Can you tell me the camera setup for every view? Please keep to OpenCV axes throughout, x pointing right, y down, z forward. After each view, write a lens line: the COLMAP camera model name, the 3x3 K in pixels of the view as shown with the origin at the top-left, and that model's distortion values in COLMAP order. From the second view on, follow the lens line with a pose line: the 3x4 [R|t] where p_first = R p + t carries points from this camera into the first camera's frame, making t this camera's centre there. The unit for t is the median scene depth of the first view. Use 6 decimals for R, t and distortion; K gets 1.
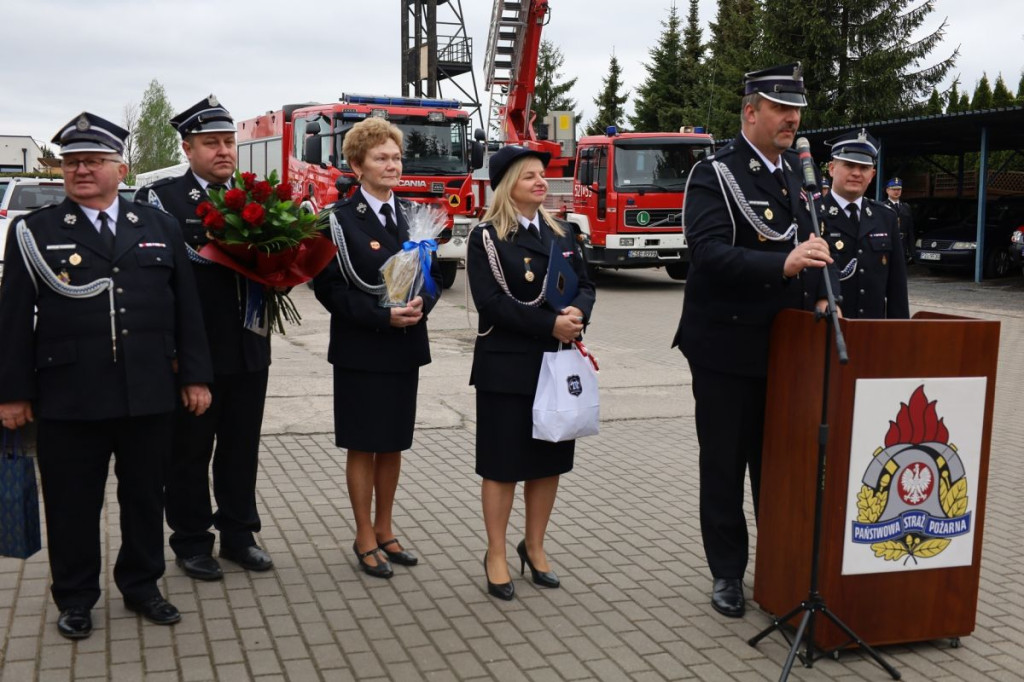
lens RADIAL K [[1177.4, 0, 513.0], [0, 1177.4, 342.8], [0, 0, 1]] dist [-0.010926, 0.000000]
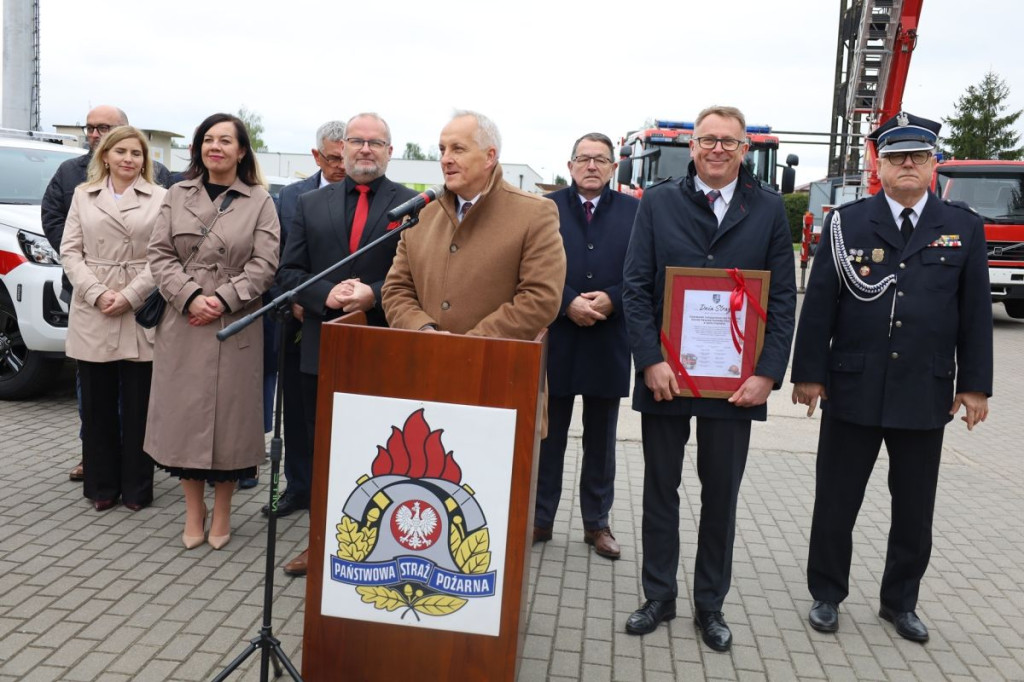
lens RADIAL K [[1061.8, 0, 510.5], [0, 1061.8, 338.6], [0, 0, 1]] dist [0.001931, 0.000000]
pose [[0.900820, 0.082708, -0.426243, 0.714354], [-0.089603, 0.995970, 0.003891, -0.022556], [0.424847, 0.034688, 0.904600, 0.332429]]
